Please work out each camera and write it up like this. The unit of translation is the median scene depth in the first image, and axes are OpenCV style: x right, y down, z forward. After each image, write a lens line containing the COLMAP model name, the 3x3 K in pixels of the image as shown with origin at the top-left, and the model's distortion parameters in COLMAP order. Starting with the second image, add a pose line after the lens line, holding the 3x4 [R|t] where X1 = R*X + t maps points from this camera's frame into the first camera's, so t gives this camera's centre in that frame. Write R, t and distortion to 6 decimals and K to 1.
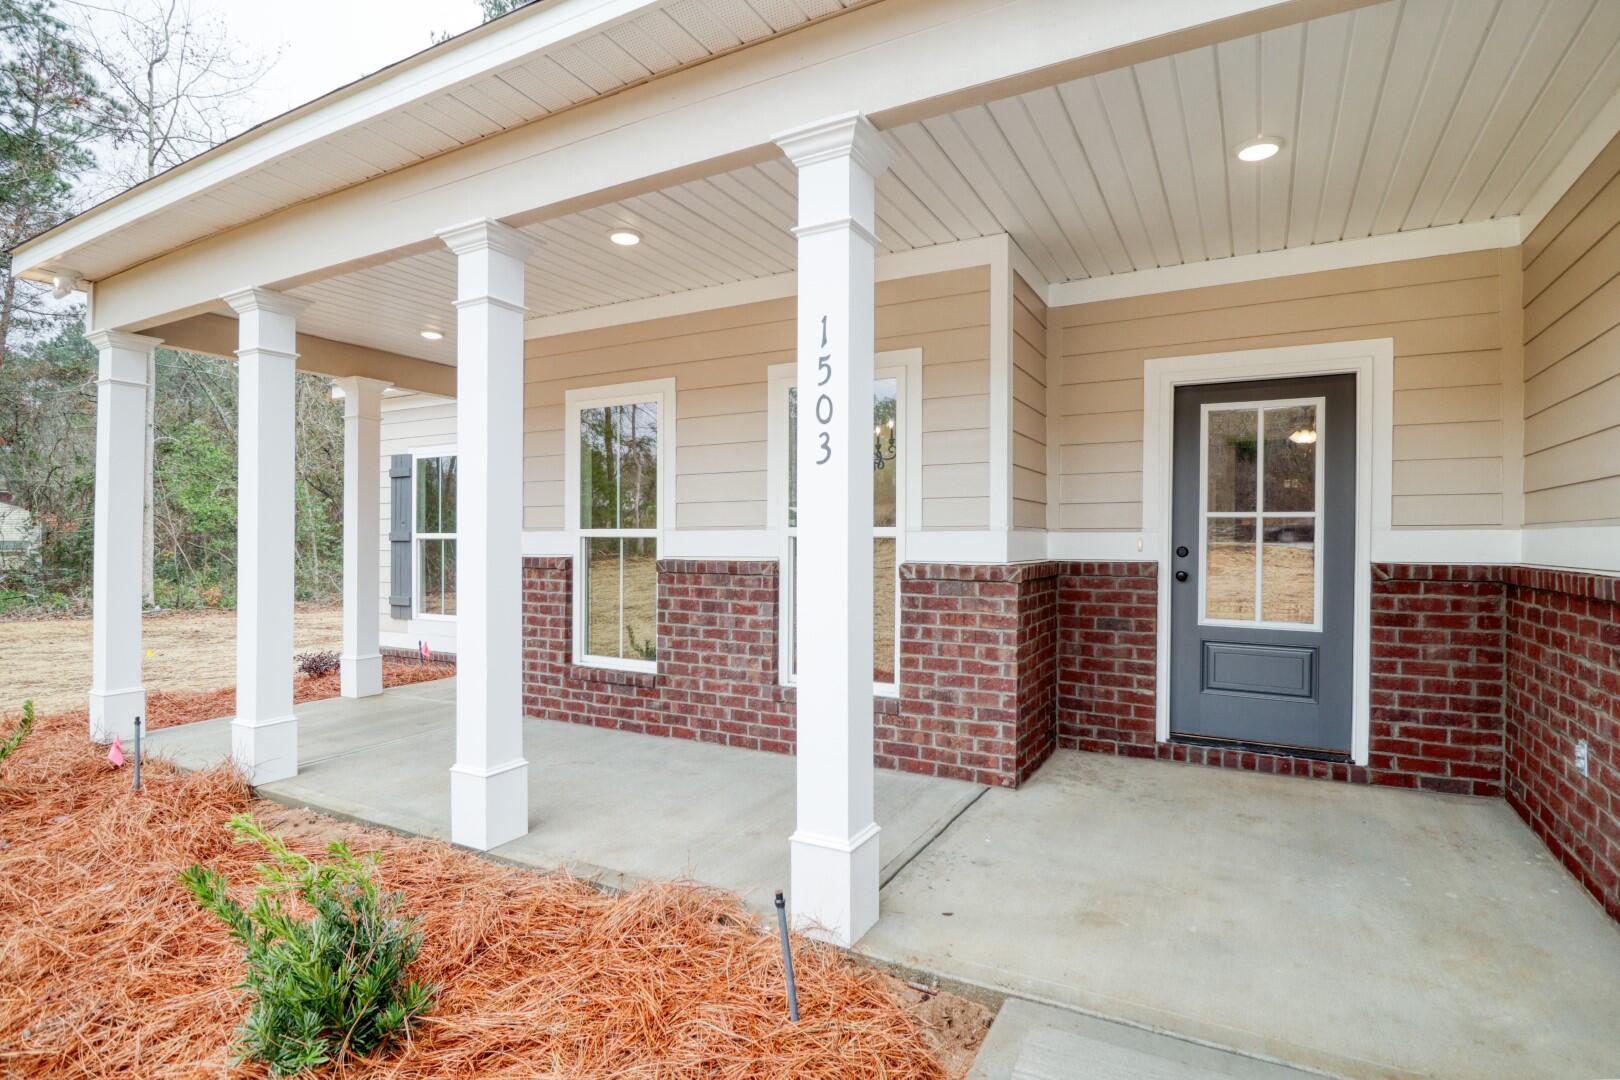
lens RADIAL K [[790.8, 0, 810.0], [0, 790.8, 540.0], [0, 0, 1]] dist [-0.000782, -0.007616]
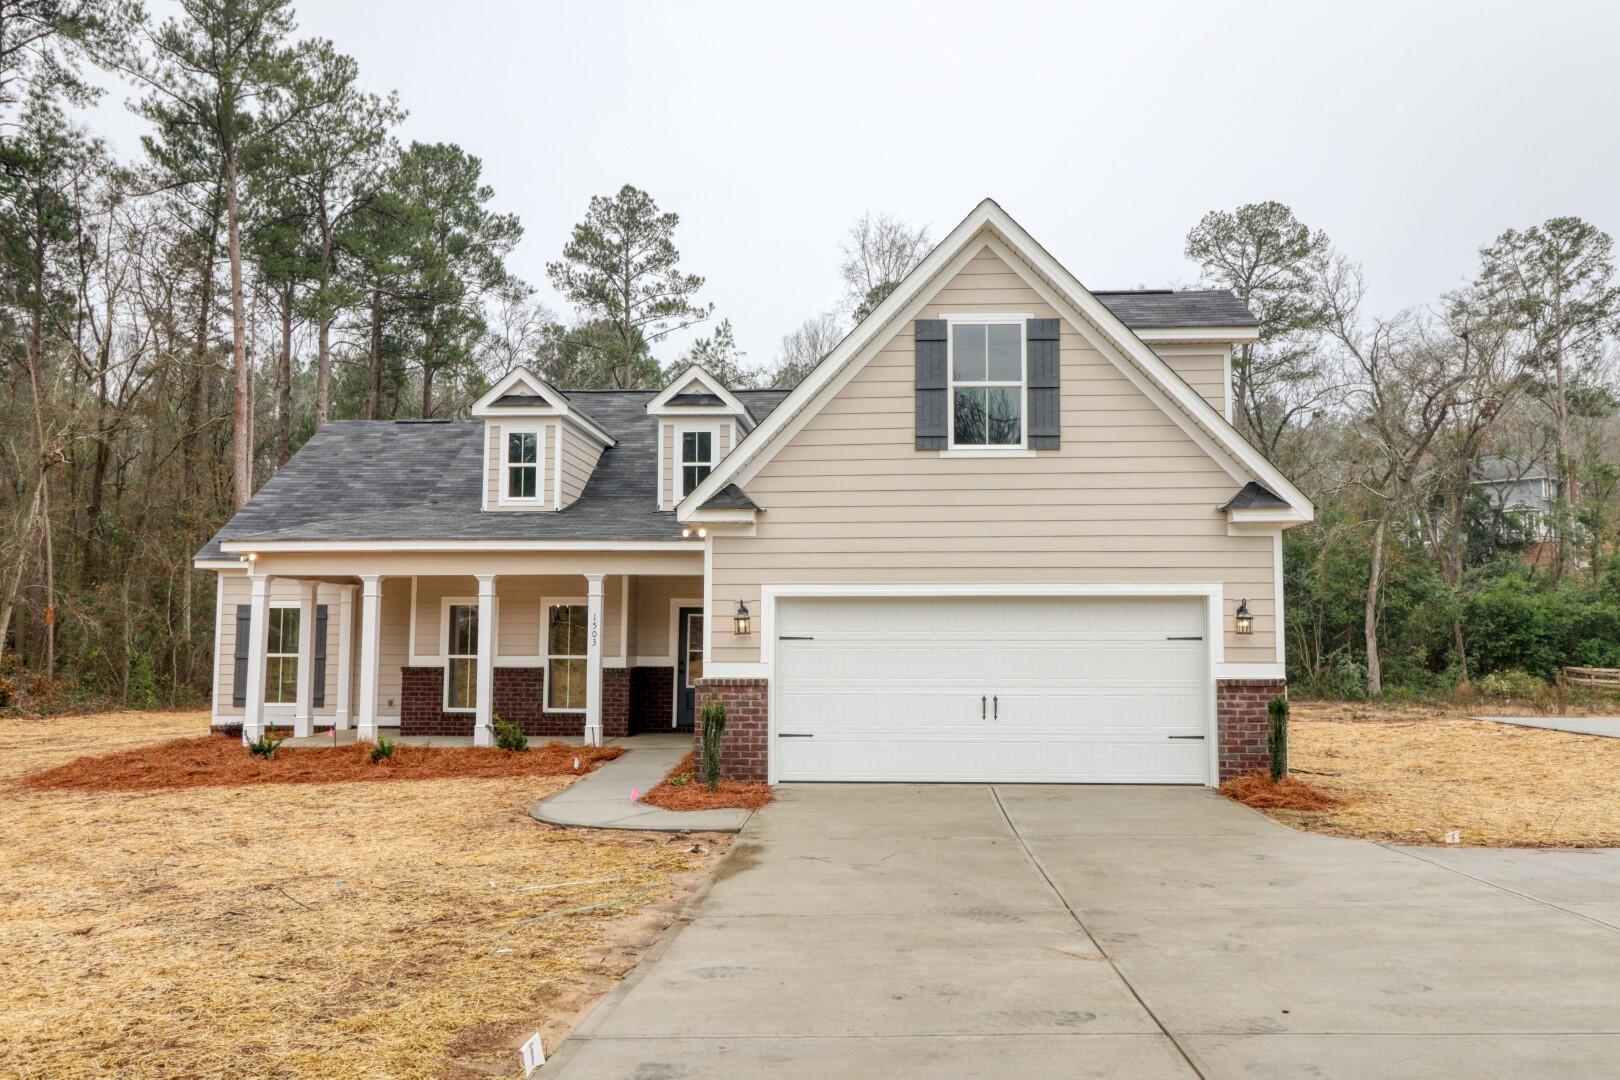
lens RADIAL K [[1270.7, 0, 810.0], [0, 1270.7, 540.0], [0, 0, 1]] dist [-0.000343, -0.000173]
pose [[0.902475, 0.035614, 0.429267, -1.167587], [-0.000987, 0.996744, -0.080620, -0.062546], [-0.430741, 0.072334, 0.899572, -3.561602]]
